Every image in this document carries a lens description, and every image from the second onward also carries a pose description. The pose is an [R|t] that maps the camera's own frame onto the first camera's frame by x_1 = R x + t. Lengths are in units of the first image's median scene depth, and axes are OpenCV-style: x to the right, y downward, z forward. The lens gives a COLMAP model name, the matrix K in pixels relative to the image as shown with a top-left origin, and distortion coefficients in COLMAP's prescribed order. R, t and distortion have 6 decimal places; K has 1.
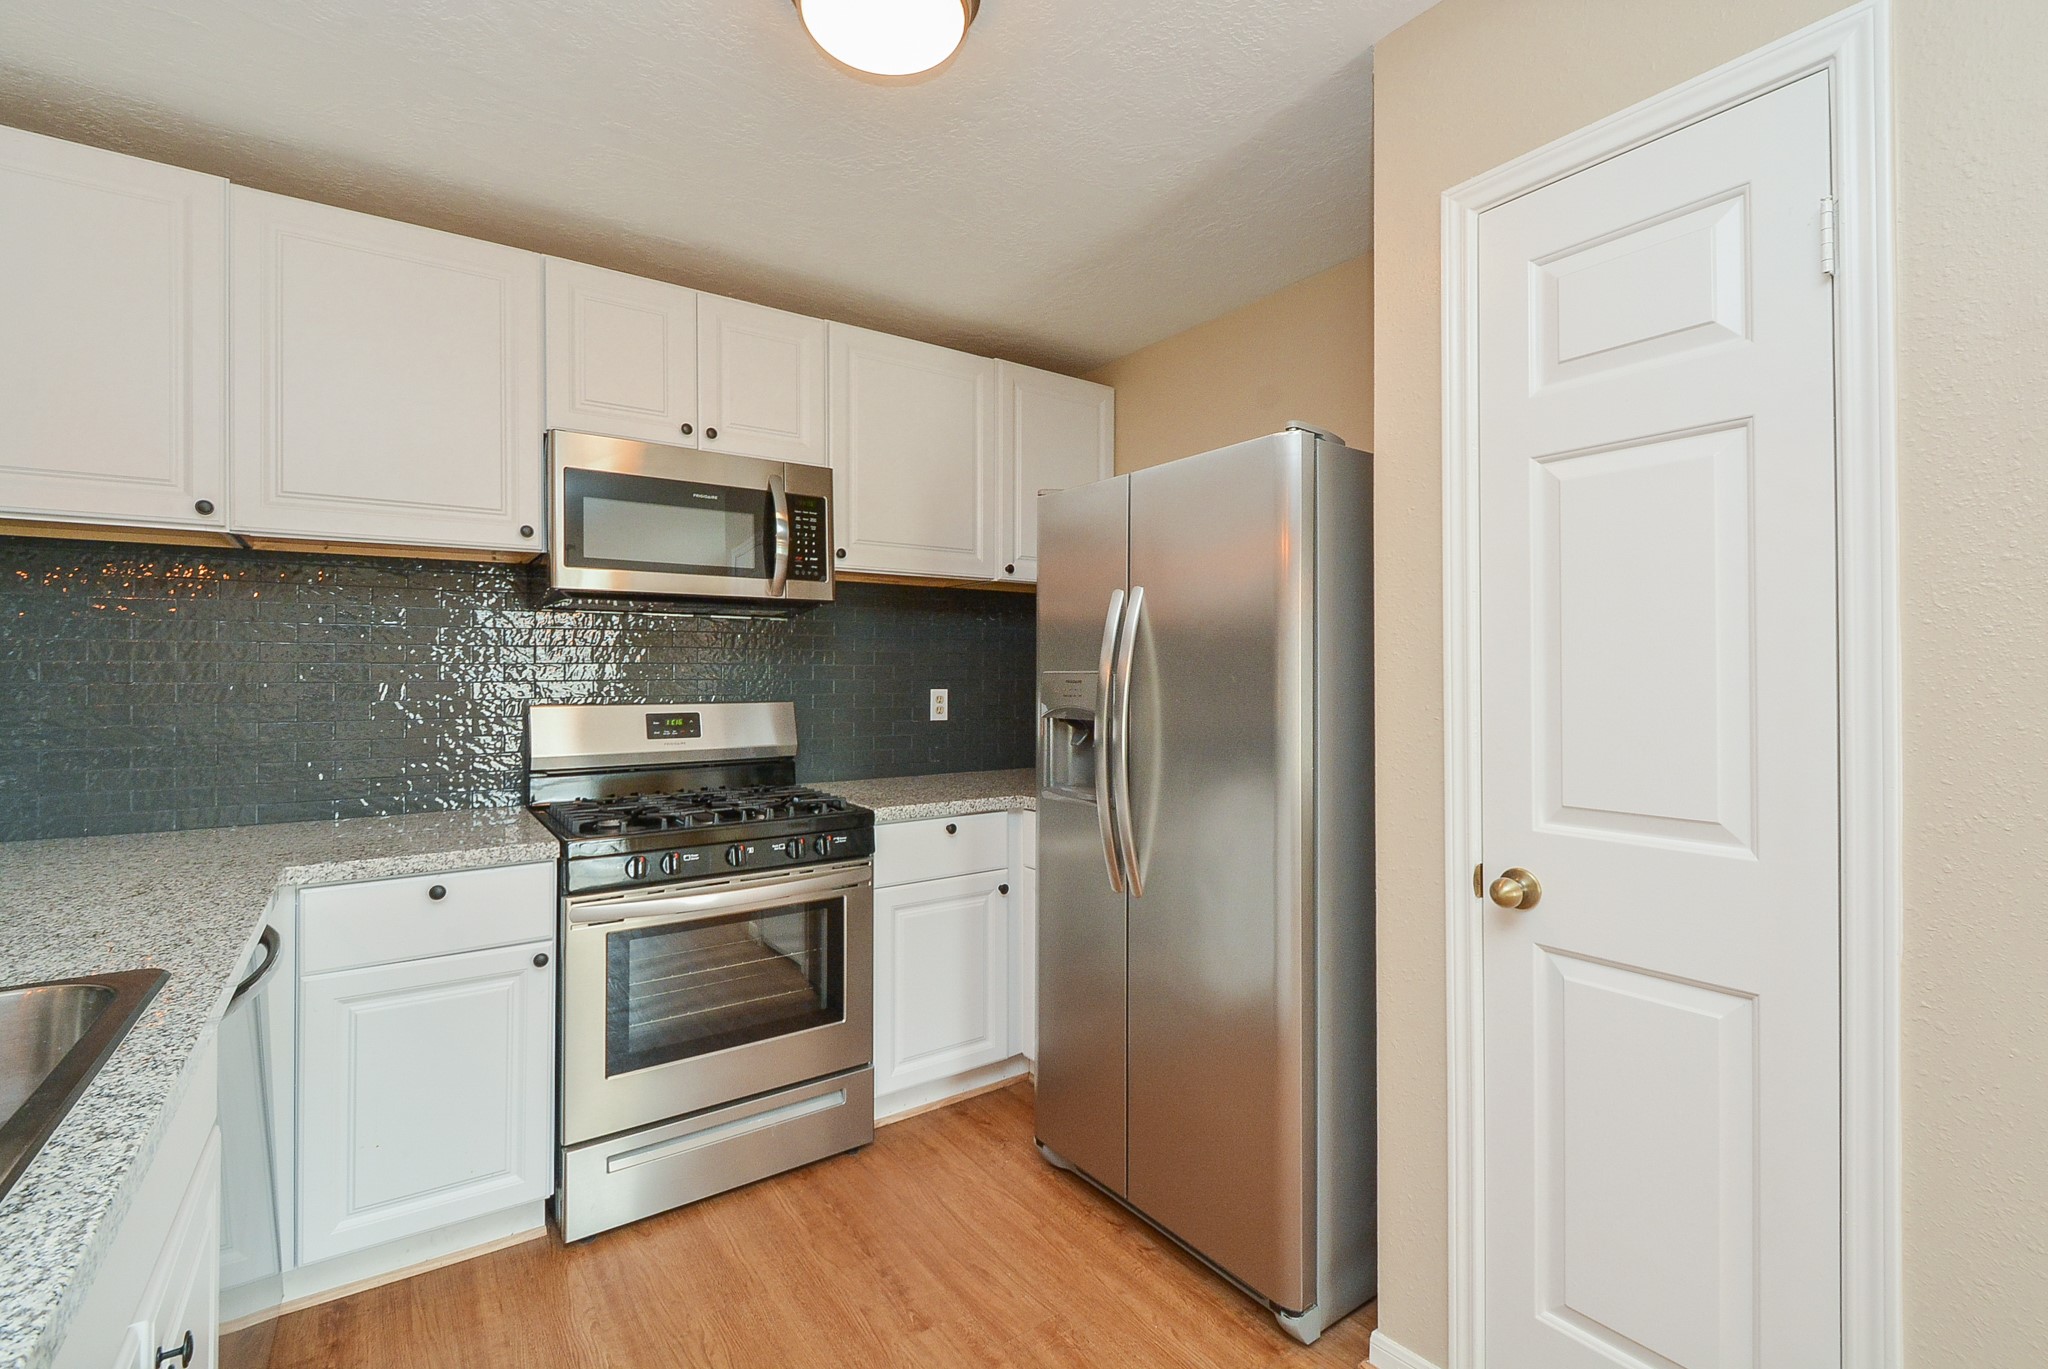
lens RADIAL K [[901.7, 0, 1029.1], [0, 901.7, 664.8], [0, 0, 1]] dist [0.002344, -0.003259]
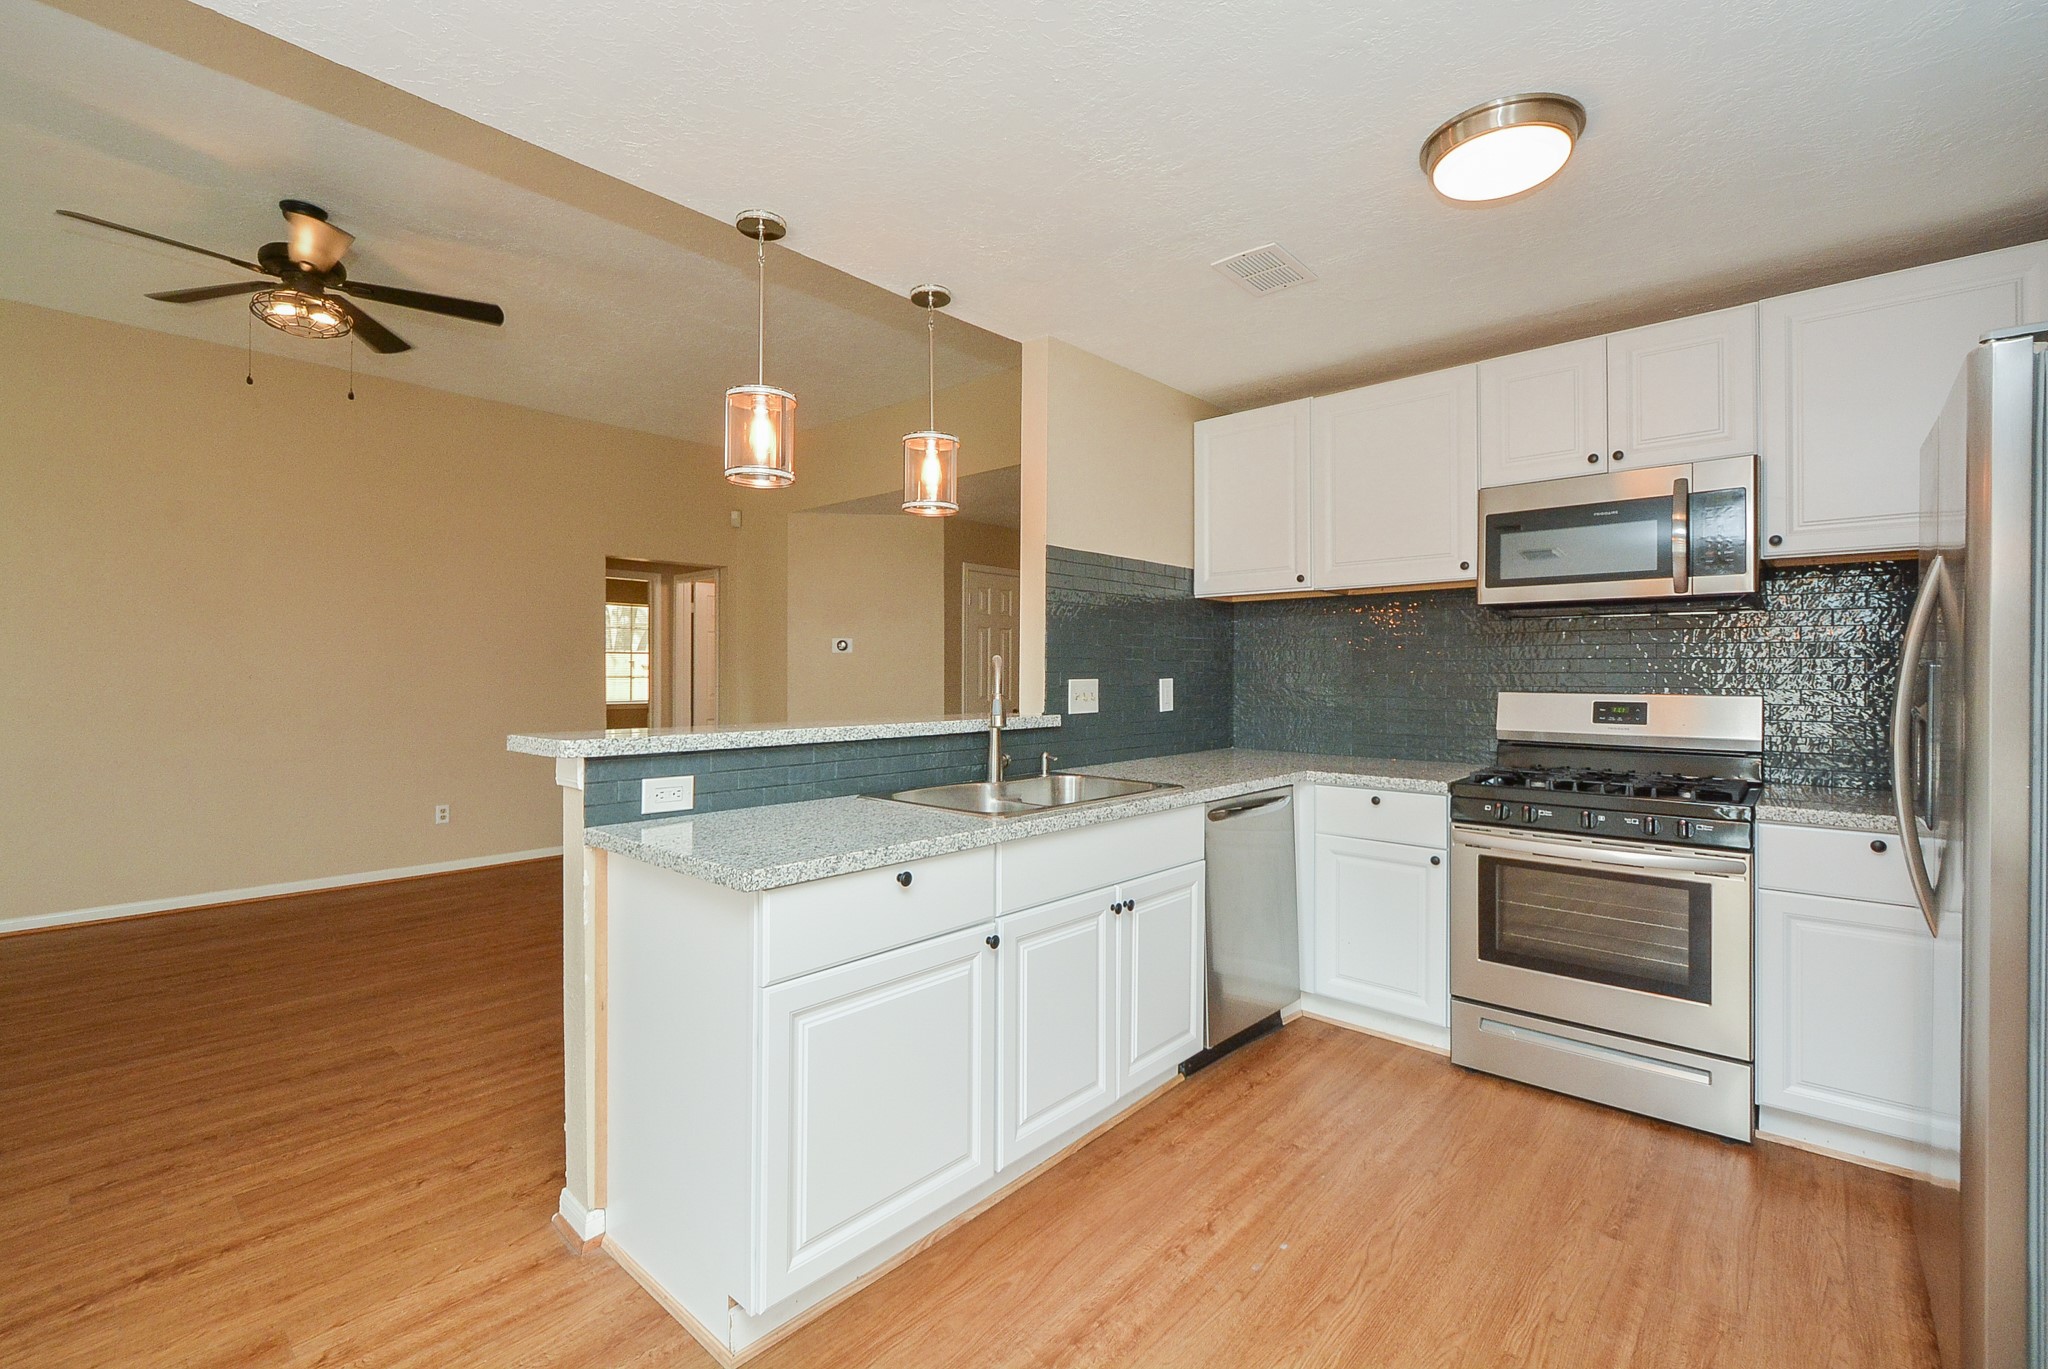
lens RADIAL K [[897.1, 0, 1030.6], [0, 897.1, 666.4], [0, 0, 1]] dist [0.008922, -0.007863]
pose [[0.227563, -0.004247, -0.973754, 0.644426], [0.005478, 0.999980, -0.003082, 0.009532], [0.973748, -0.004633, 0.227582, 0.020631]]
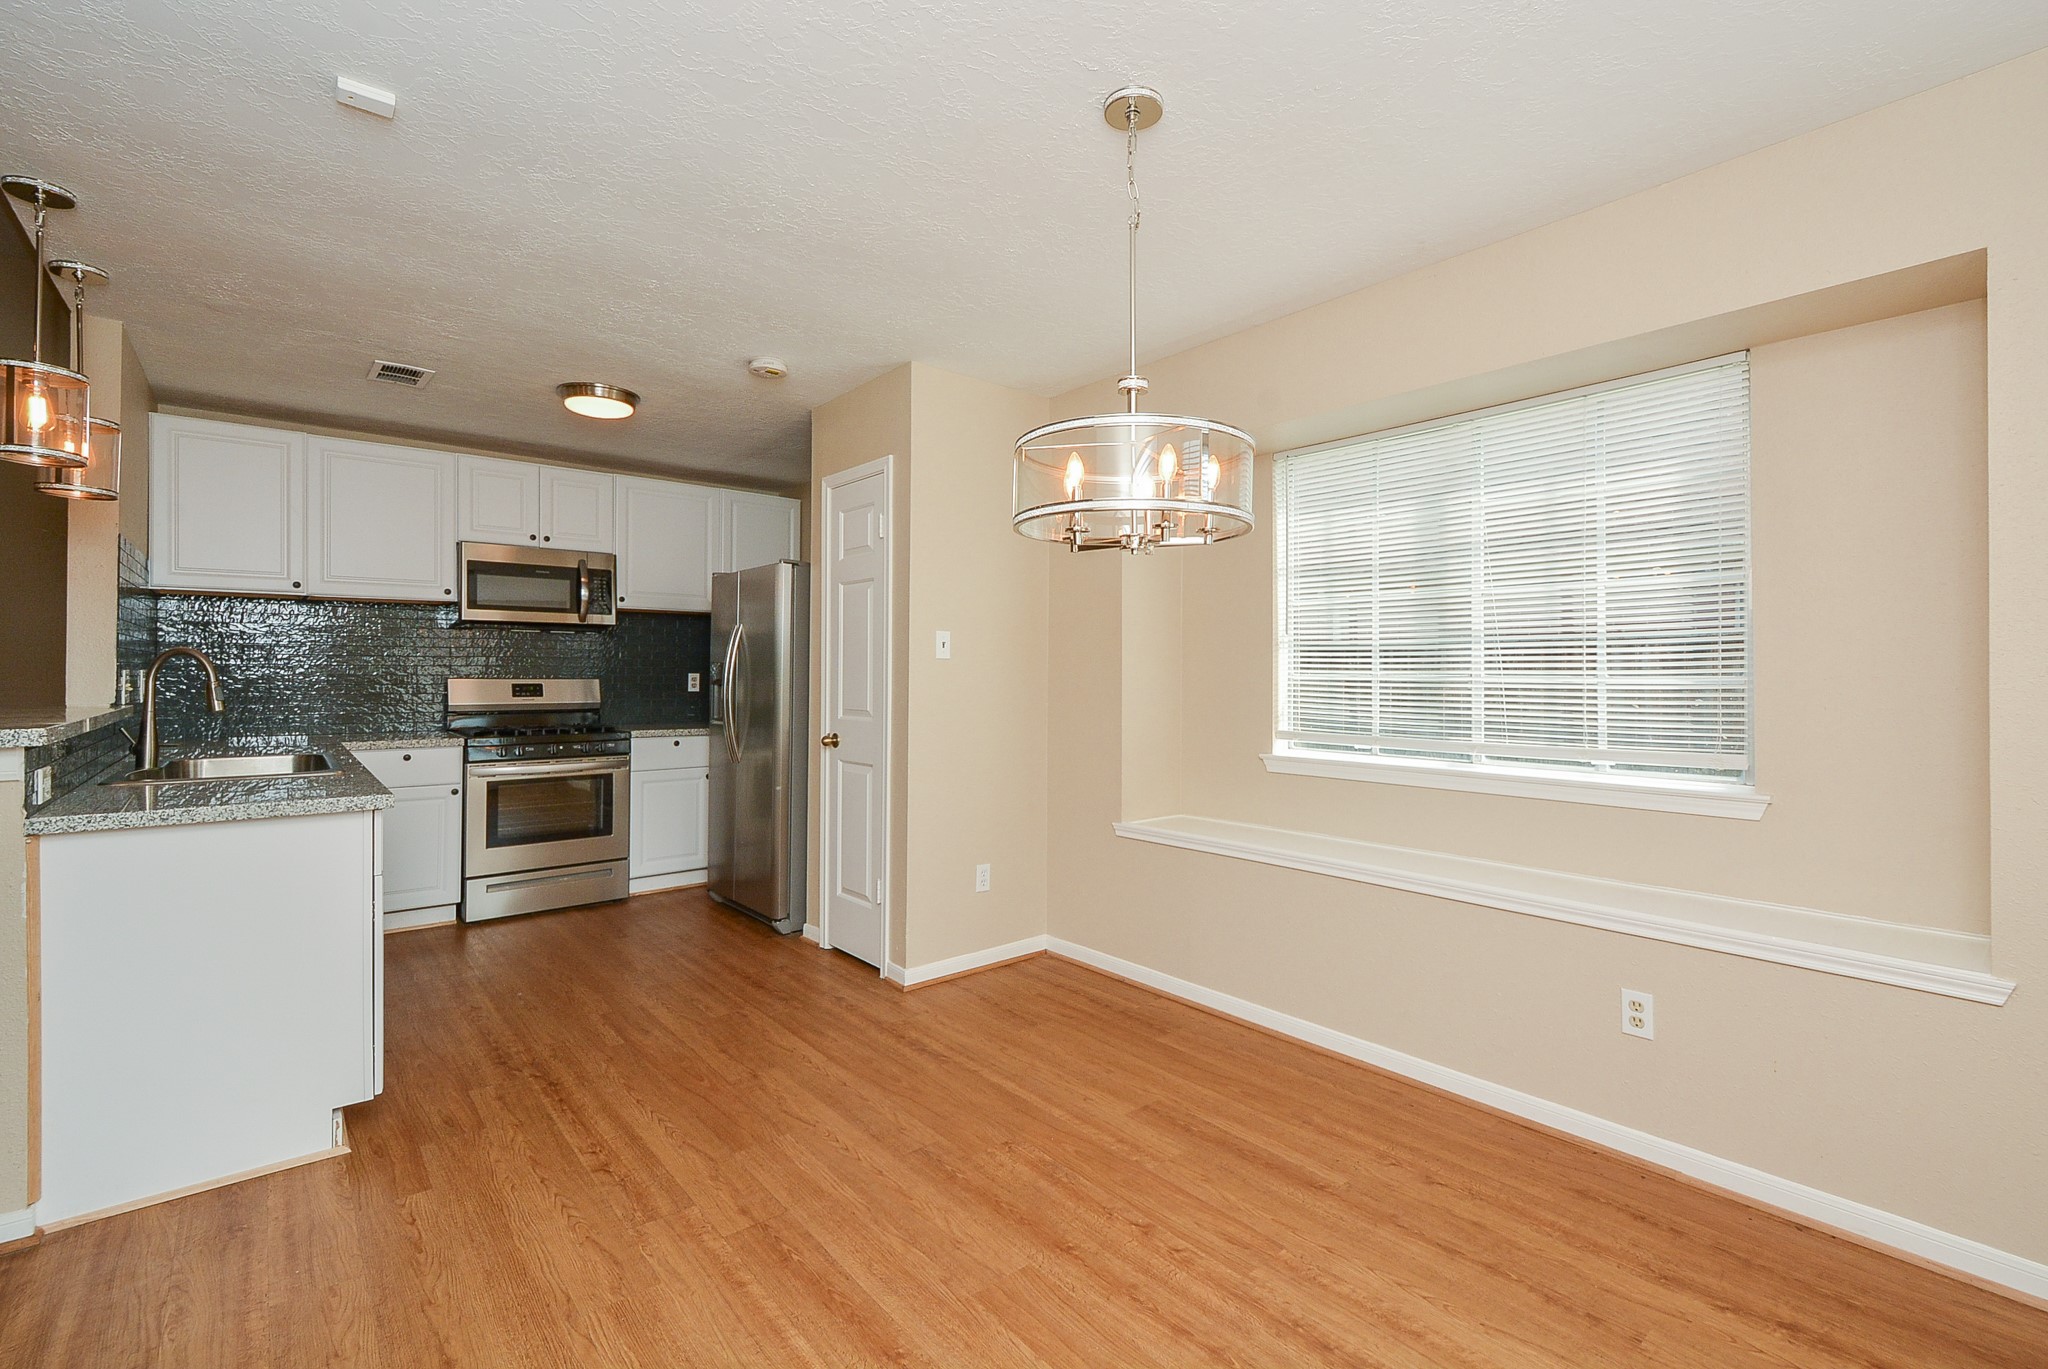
lens RADIAL K [[897.1, 0, 1030.6], [0, 897.1, 666.4], [0, 0, 1]] dist [0.008922, -0.007863]
pose [[0.996012, 0.006375, 0.088986, 0.569395], [-0.006575, 0.999976, 0.001958, 0.008719], [-0.088972, -0.002535, 0.996031, -1.129760]]
